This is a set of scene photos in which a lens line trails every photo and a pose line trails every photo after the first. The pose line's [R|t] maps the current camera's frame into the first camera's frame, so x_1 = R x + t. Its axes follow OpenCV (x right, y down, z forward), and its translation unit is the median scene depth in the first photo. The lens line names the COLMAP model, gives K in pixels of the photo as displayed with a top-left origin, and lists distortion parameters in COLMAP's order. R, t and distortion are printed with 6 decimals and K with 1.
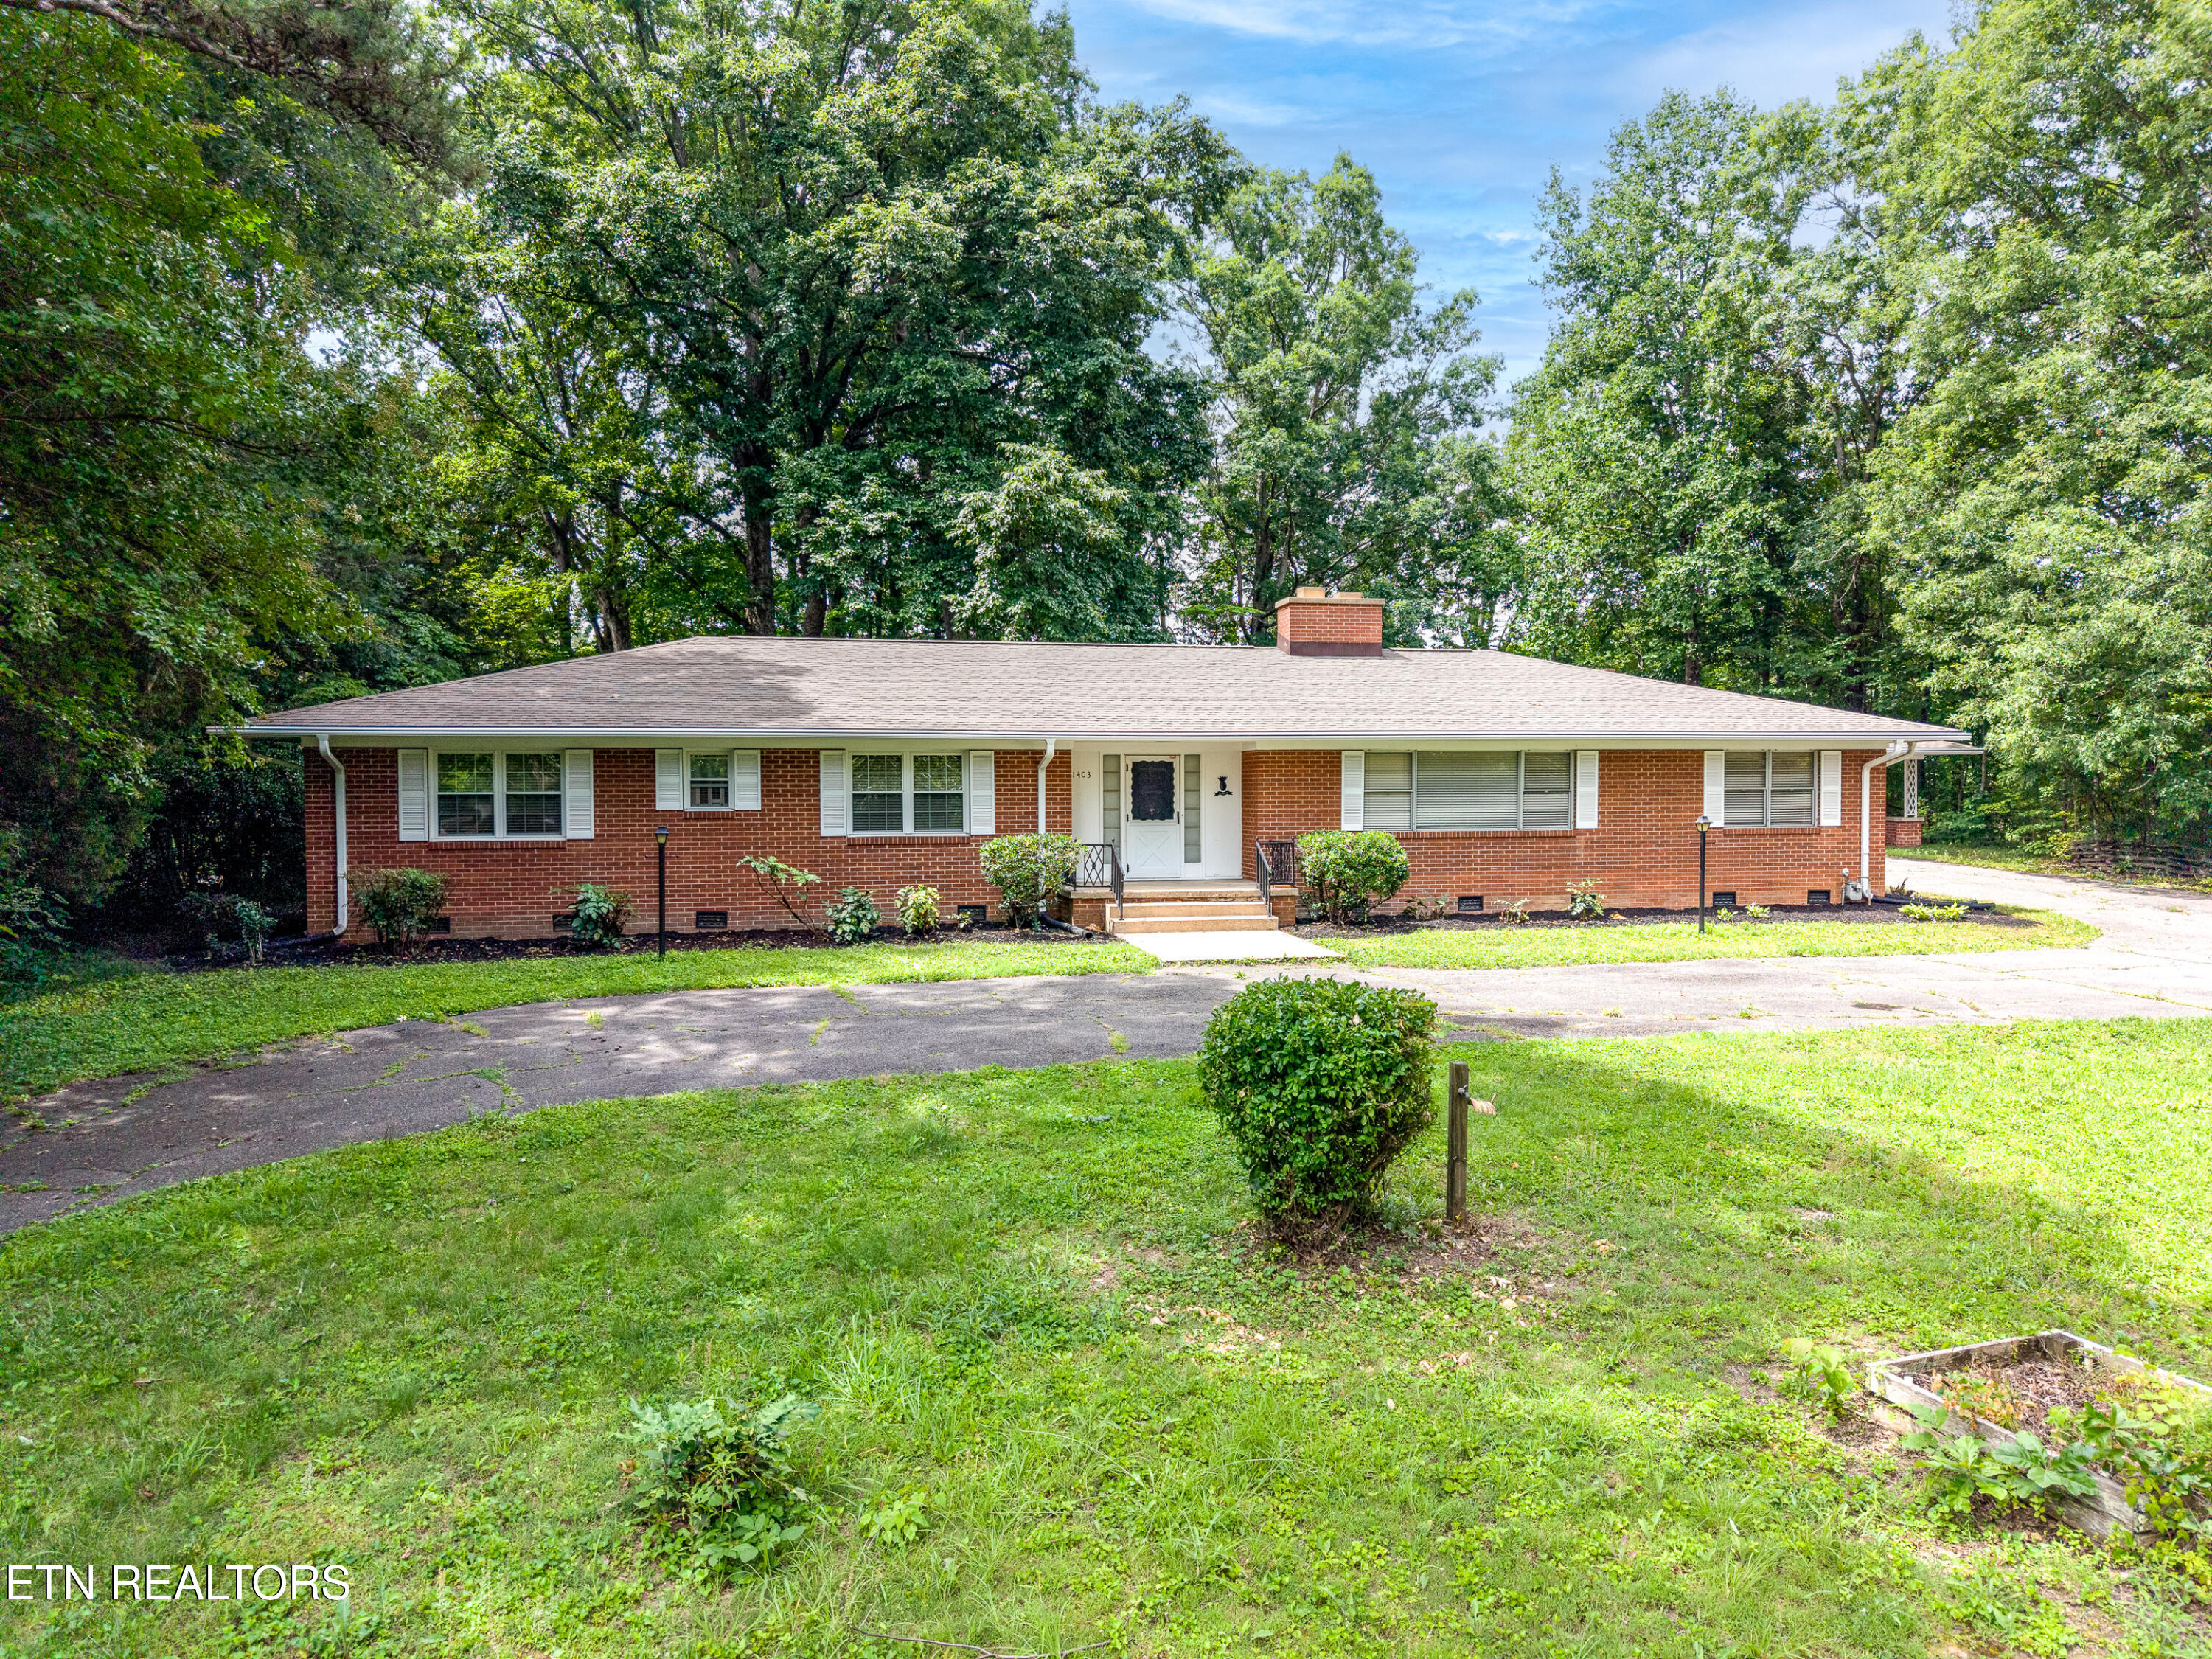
lens RADIAL K [[1561.5, 0, 1067.2], [0, 1561.5, 835.0], [0, 0, 1]] dist [0.042046, -0.001160]
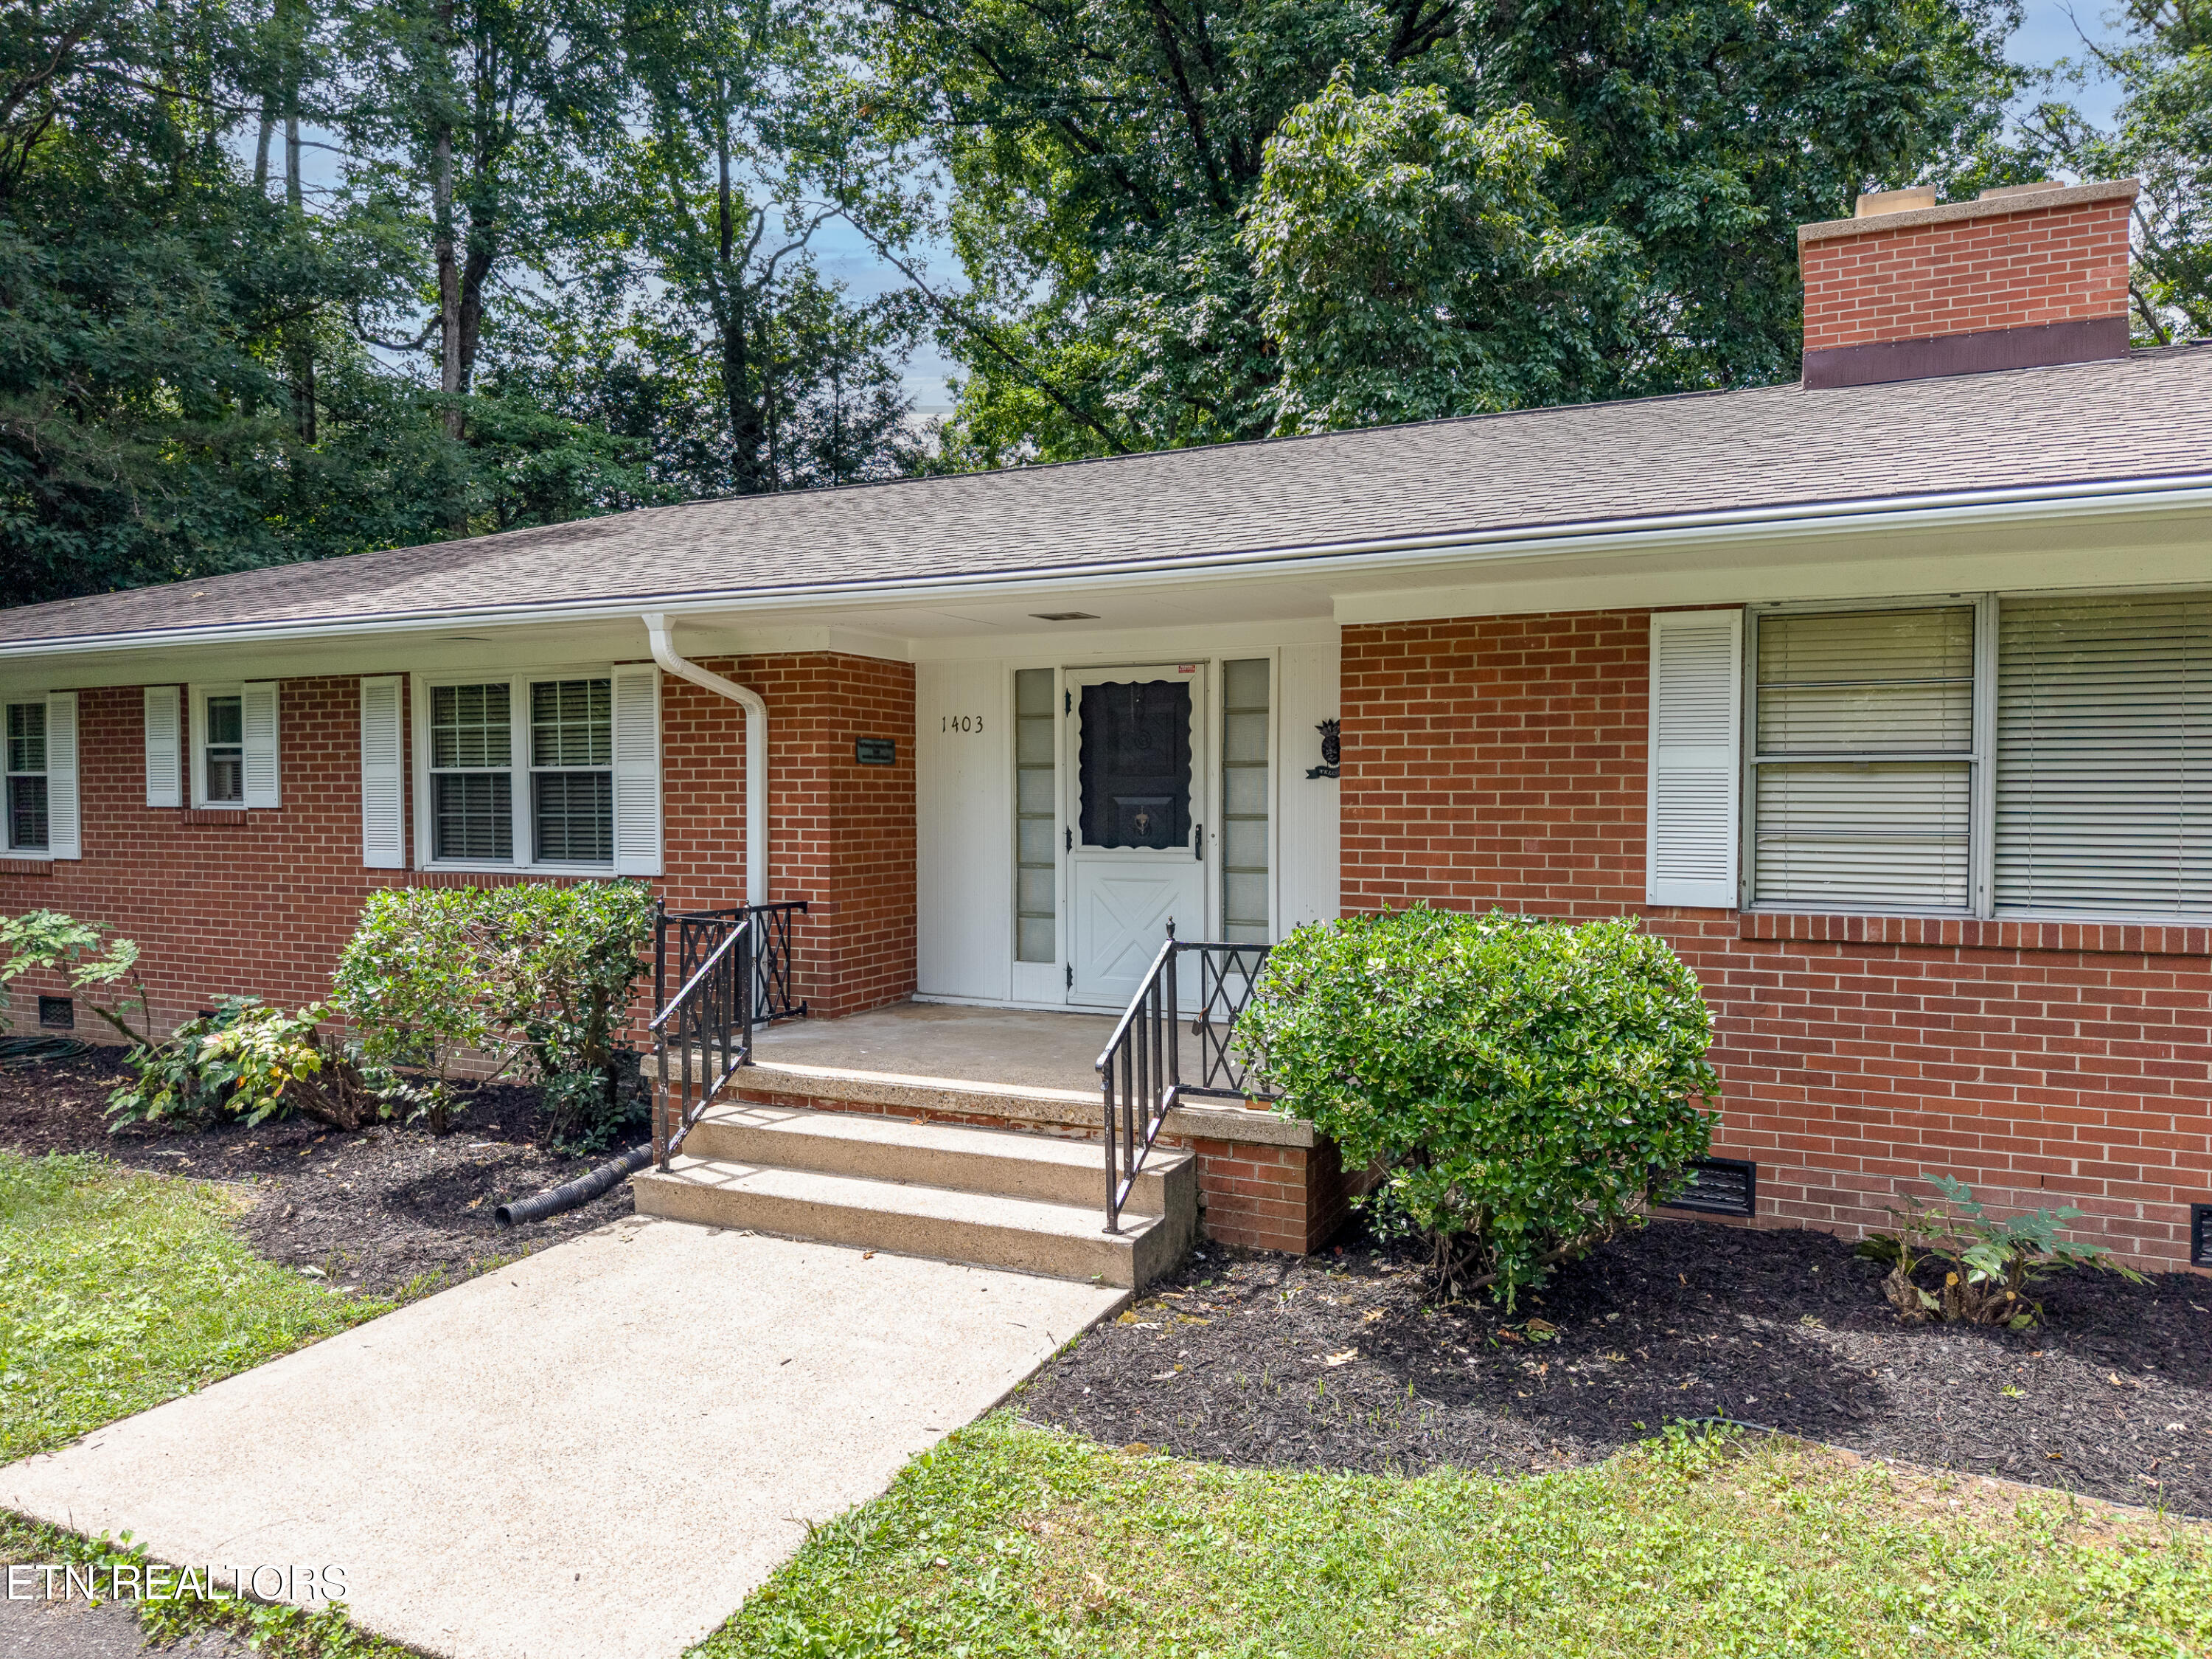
lens RADIAL K [[1509.2, 0, 1106.0], [0, 1509.2, 829.5], [0, 0, 1]] dist [0.010449, 0.000599]
pose [[0.801620, 0.019056, -0.597530, 0.255899], [-0.017217, 0.999813, 0.008787, -0.016702], [0.597586, 0.003244, 0.801798, 0.722511]]
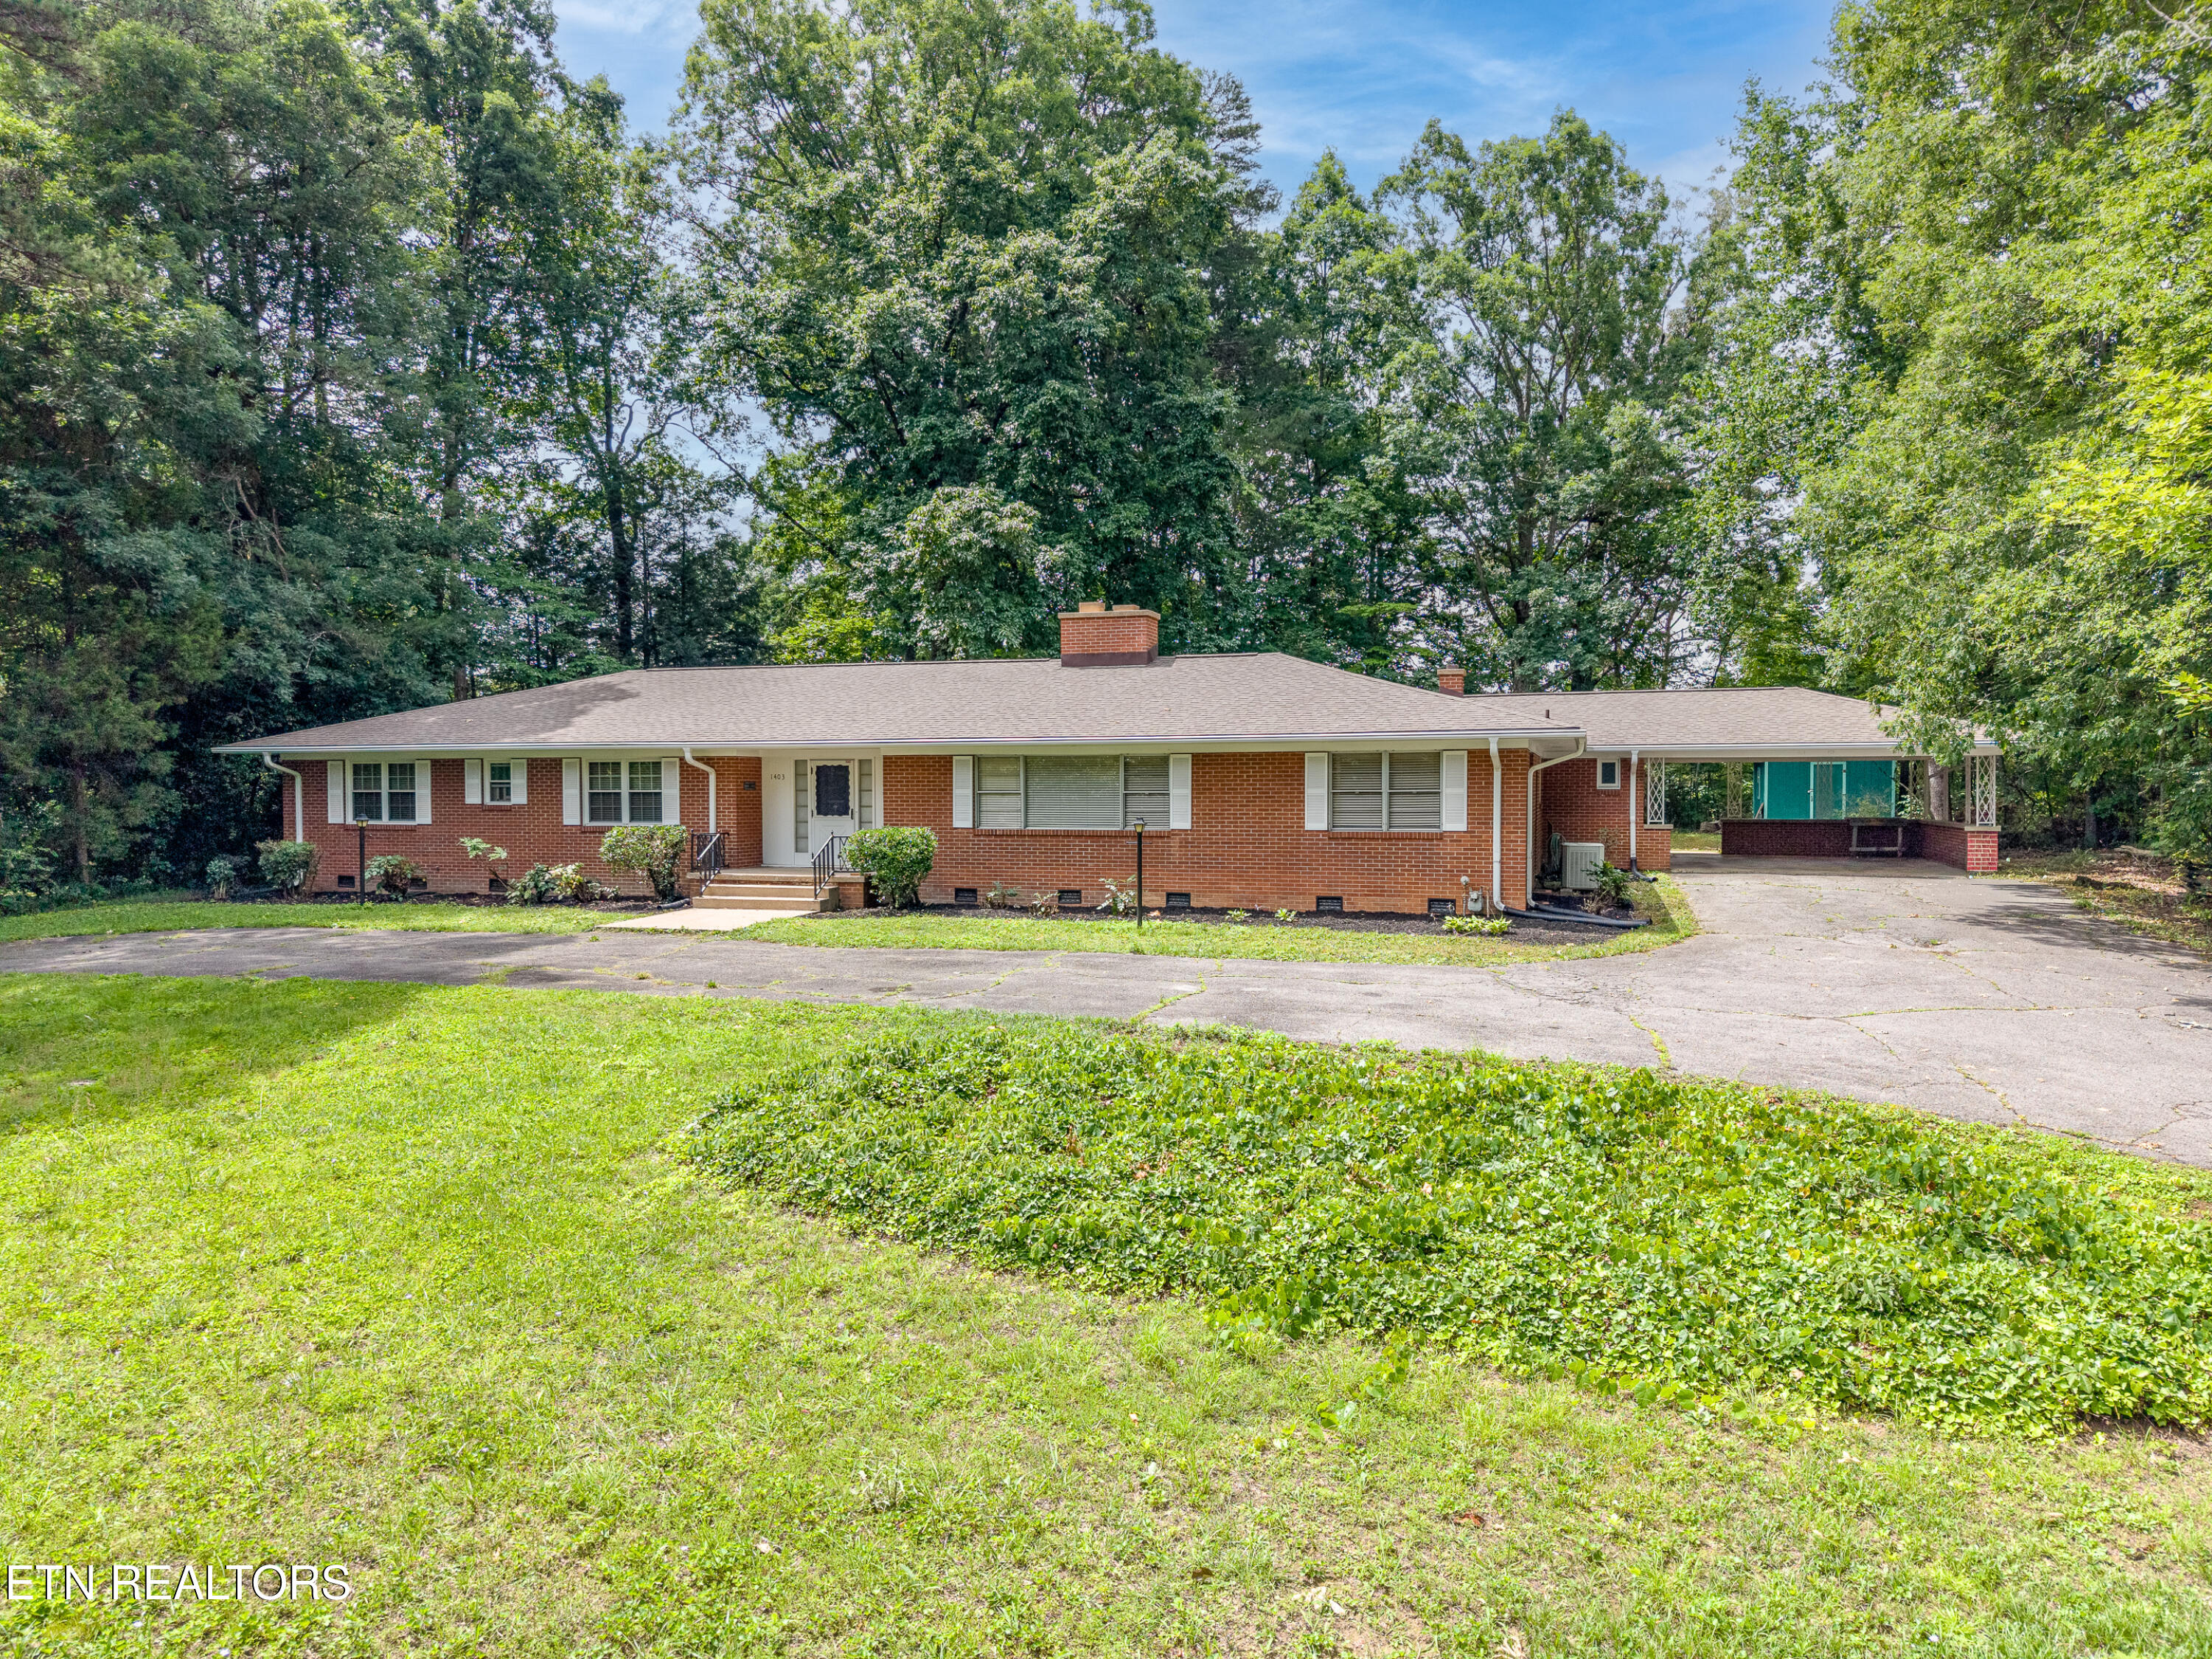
lens RADIAL K [[1509.2, 0, 1106.0], [0, 1509.2, 829.5], [0, 0, 1]] dist [0.010449, 0.000599]
pose [[0.872694, 0.016144, -0.488001, 0.785572], [-0.016579, 0.999857, 0.003431, -0.006812], [0.487986, 0.005096, 0.872836, 0.117094]]
